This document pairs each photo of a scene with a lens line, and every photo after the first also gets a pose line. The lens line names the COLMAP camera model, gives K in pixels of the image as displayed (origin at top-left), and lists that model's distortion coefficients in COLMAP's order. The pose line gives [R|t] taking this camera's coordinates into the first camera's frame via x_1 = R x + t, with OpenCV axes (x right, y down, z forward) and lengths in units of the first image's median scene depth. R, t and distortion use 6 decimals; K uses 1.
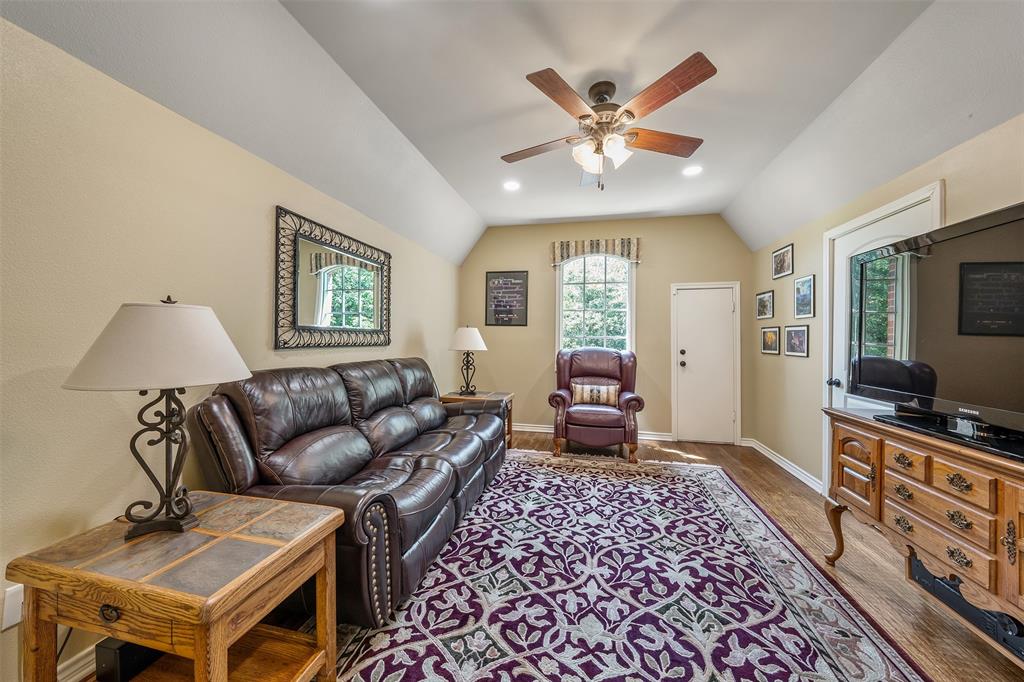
lens RADIAL K [[353.9, 0, 513.3], [0, 353.9, 339.0], [0, 0, 1]] dist [-0.000195, -0.000001]
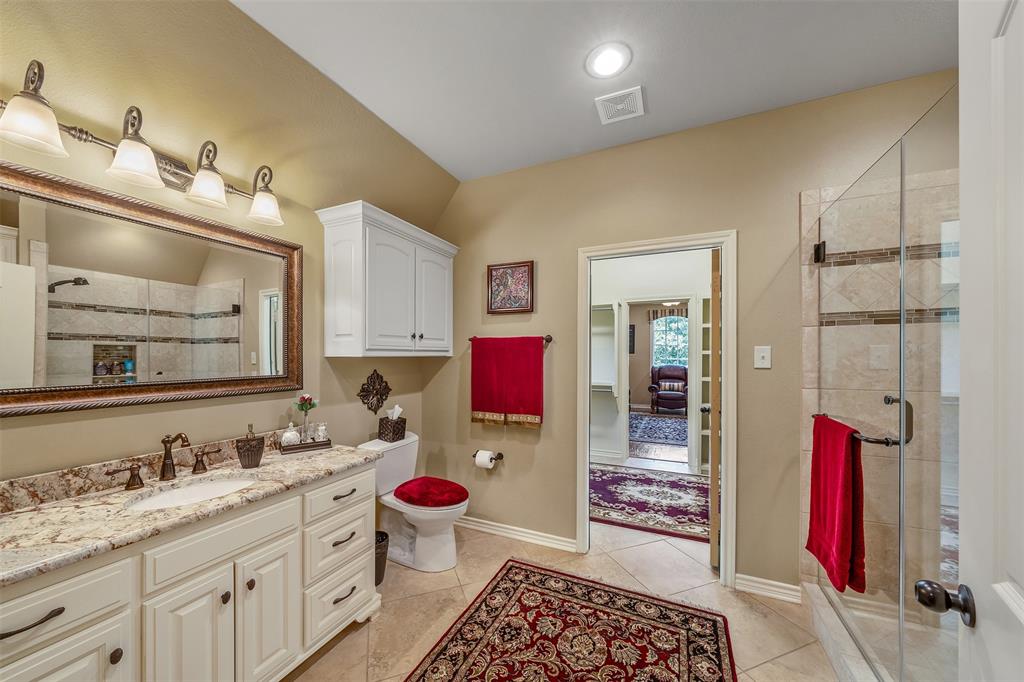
lens RADIAL K [[373.1, 0, 506.6], [0, 373.1, 350.6], [0, 0, 1]] dist [0.000450, -0.000036]
pose [[0.976153, -0.006077, -0.216999, -0.228736], [0.004035, 0.999943, -0.009851, -0.035761], [0.217046, 0.008740, 0.976122, -1.297242]]
